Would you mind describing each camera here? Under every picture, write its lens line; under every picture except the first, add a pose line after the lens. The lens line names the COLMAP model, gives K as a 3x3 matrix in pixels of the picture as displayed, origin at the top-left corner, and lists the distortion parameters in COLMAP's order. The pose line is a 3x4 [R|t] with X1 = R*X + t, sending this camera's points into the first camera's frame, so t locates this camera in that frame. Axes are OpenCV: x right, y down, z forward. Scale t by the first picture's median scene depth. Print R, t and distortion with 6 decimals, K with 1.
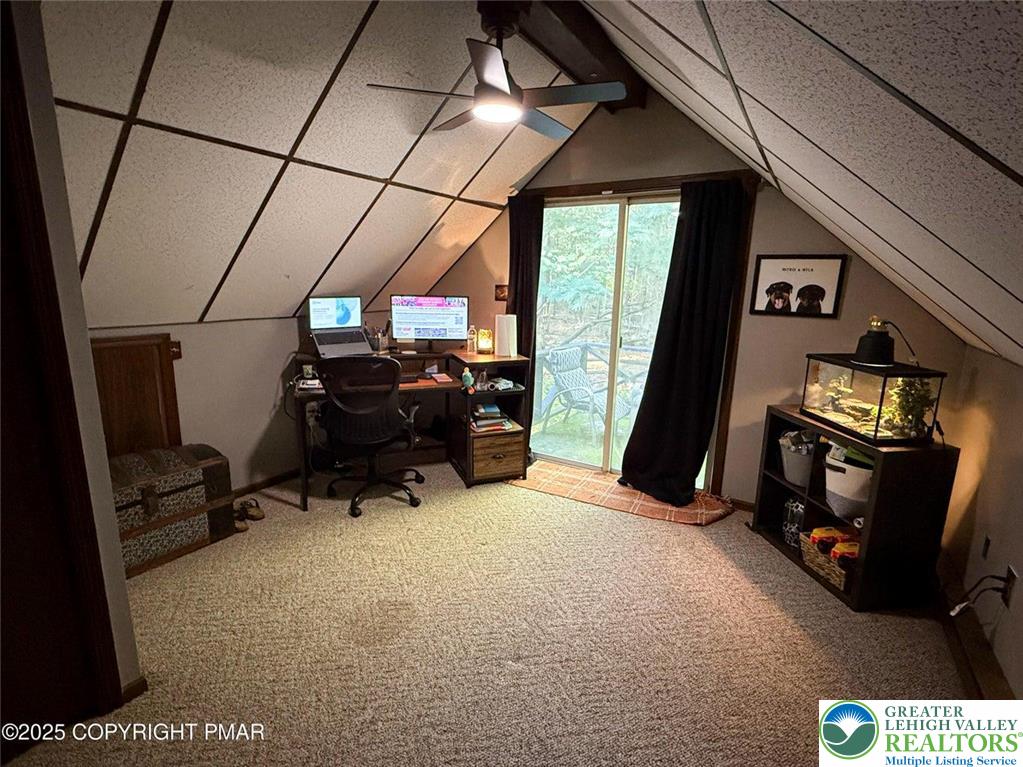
lens RADIAL K [[494.8, 0, 511.5], [0, 494.8, 383.5], [0, 0, 1]] dist [-0.003777, -0.000411]
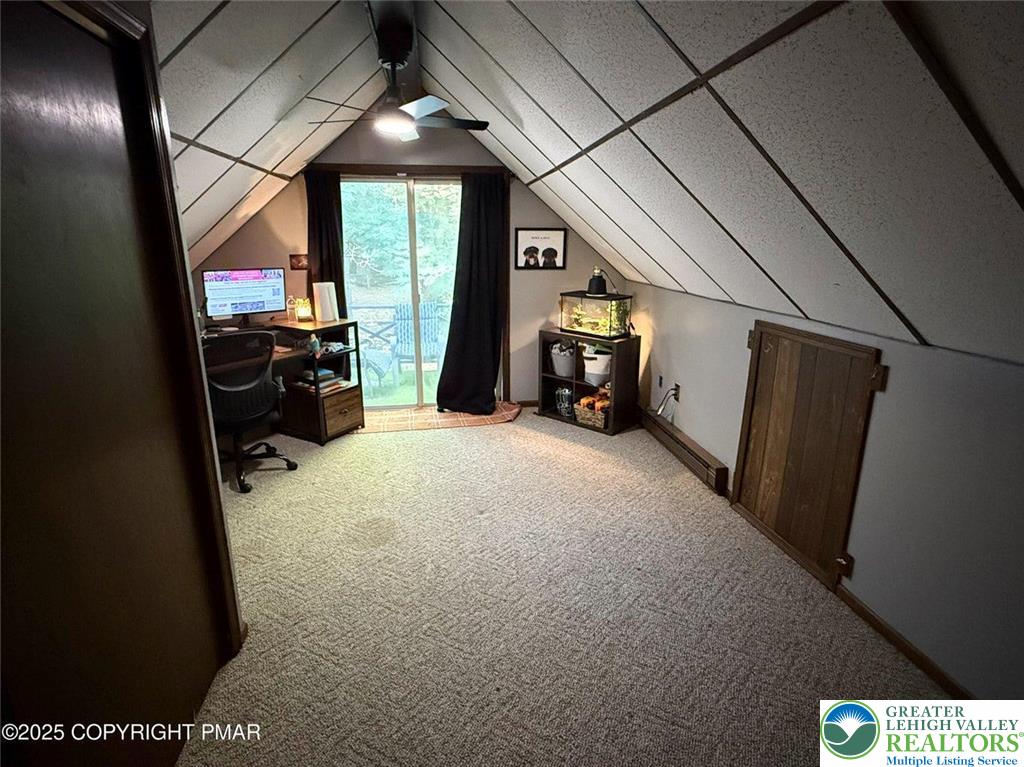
lens RADIAL K [[543.3, 0, 512.0], [0, 543.3, 383.5], [0, 0, 1]] dist [0.000461, 0.000195]
pose [[0.763780, -0.188359, 0.617382, -0.559740], [0.145853, 0.982100, 0.119193, -0.005094], [-0.628782, -0.000990, 0.777581, -0.217412]]
